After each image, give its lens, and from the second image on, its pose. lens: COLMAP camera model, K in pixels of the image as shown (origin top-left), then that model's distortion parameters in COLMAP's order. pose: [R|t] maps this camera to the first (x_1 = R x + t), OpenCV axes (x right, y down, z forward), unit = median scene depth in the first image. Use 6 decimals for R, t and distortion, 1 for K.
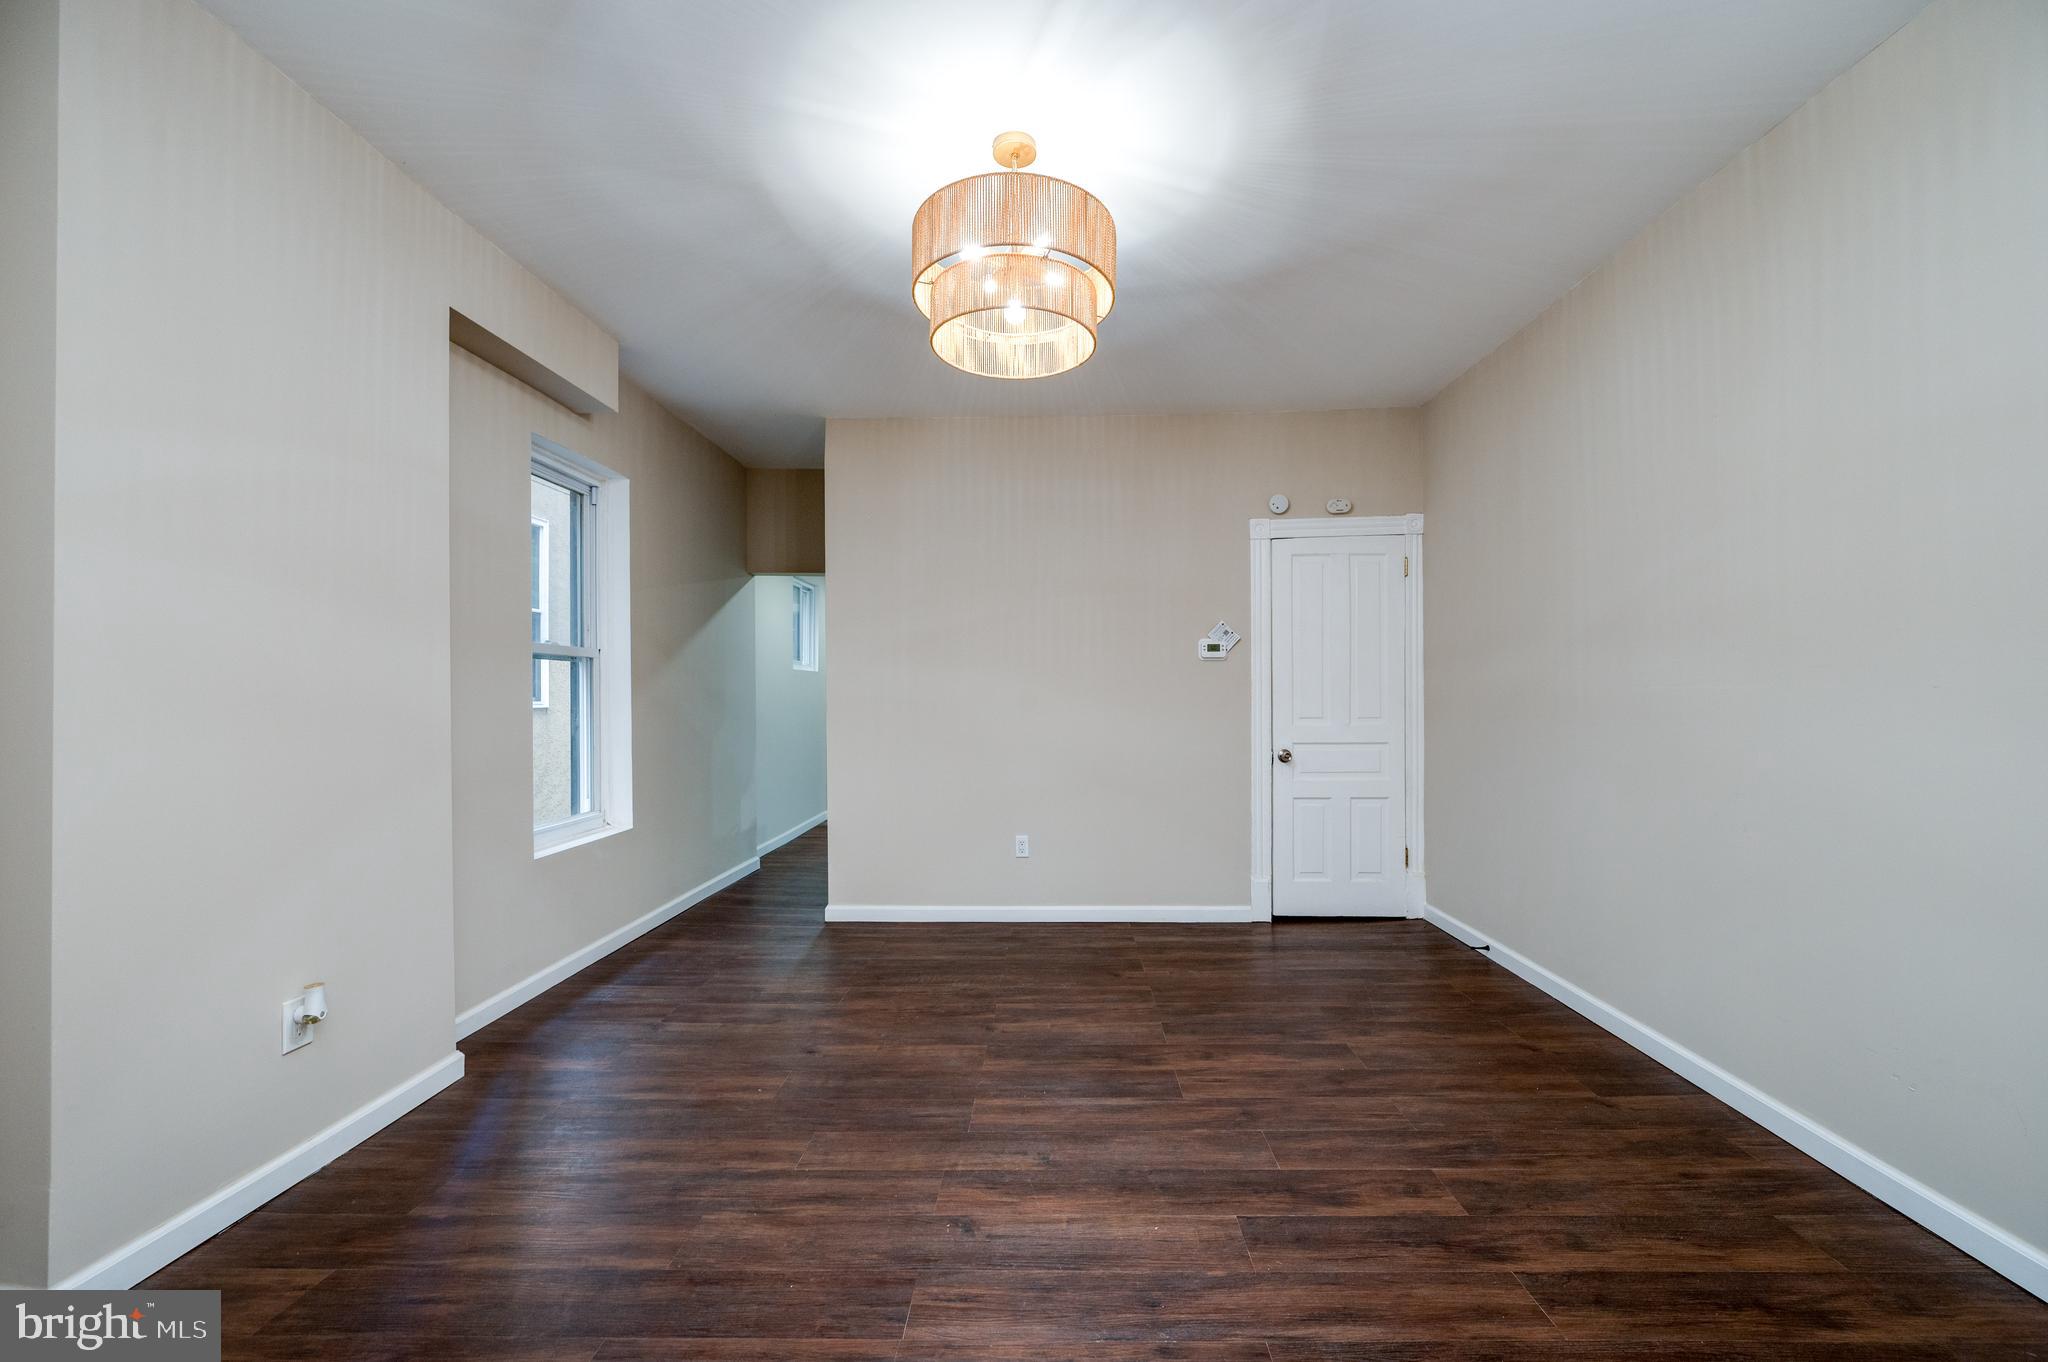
lens RADIAL K [[818.0, 0, 1045.1], [0, 818.0, 687.7], [0, 0, 1]] dist [-0.001637, -0.000082]
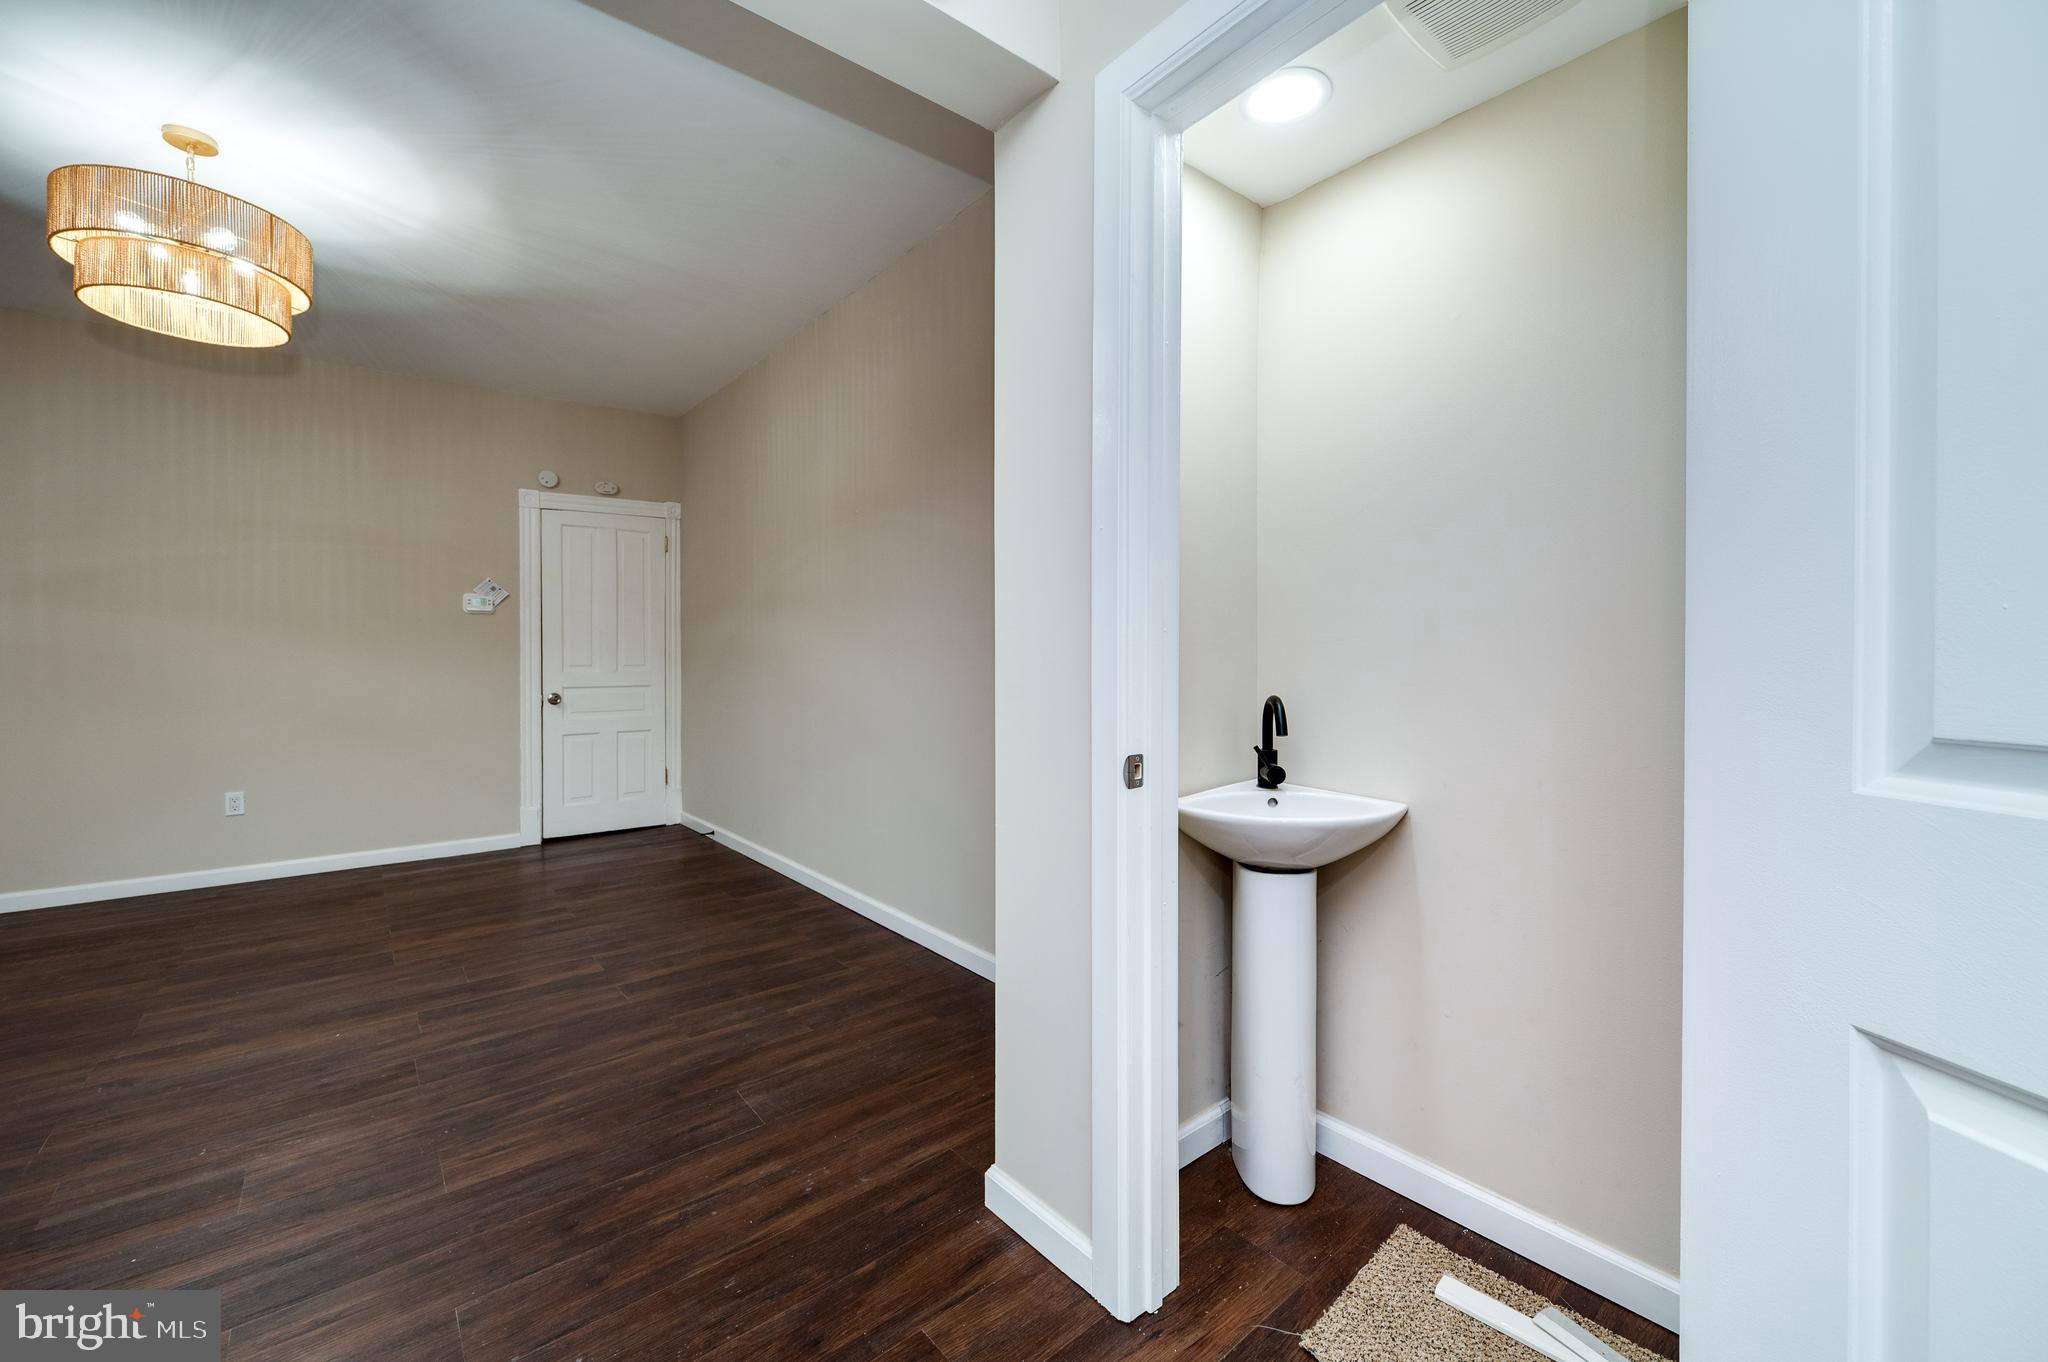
lens RADIAL K [[795.6, 0, 1018.9], [0, 795.6, 659.3], [0, 0, 1]] dist [-0.001313, -0.000184]
pose [[0.752815, -0.002553, 0.658228, 0.096953], [-0.004414, 0.999950, 0.008927, 0.029648], [-0.658218, -0.009625, 0.752766, -0.549195]]
